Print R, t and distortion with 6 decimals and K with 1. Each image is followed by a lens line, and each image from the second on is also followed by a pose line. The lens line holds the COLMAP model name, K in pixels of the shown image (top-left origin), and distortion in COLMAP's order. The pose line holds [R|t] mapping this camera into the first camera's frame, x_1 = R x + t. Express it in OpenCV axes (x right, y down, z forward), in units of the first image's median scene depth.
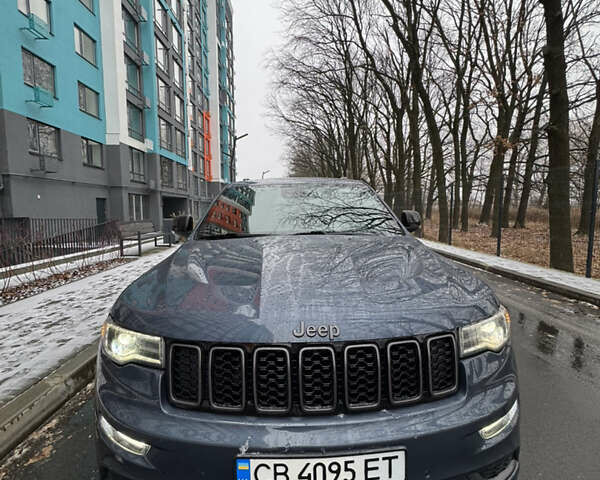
lens RADIAL K [[317.6, 0, 301.7], [0, 317.6, 237.5], [0, 0, 1]] dist [-0.003112, 0.000006]
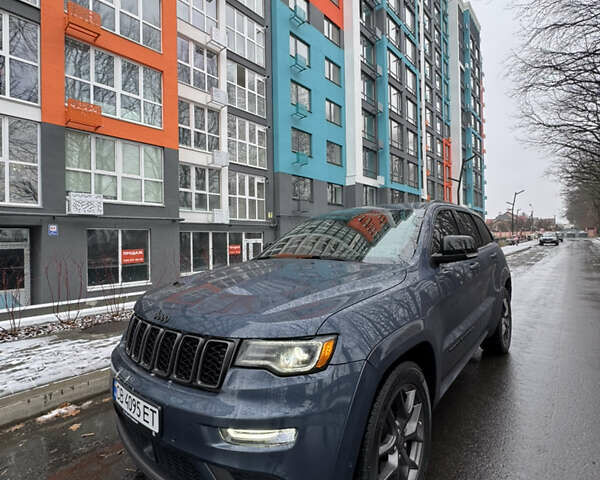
lens RADIAL K [[317.6, 0, 301.7], [0, 317.6, 237.5], [0, 0, 1]] dist [-0.003112, 0.000006]
pose [[0.726517, -0.014896, -0.686987, 0.142849], [-0.046994, 0.996347, -0.071301, -0.000710], [0.685540, 0.084086, 0.723163, 0.029762]]
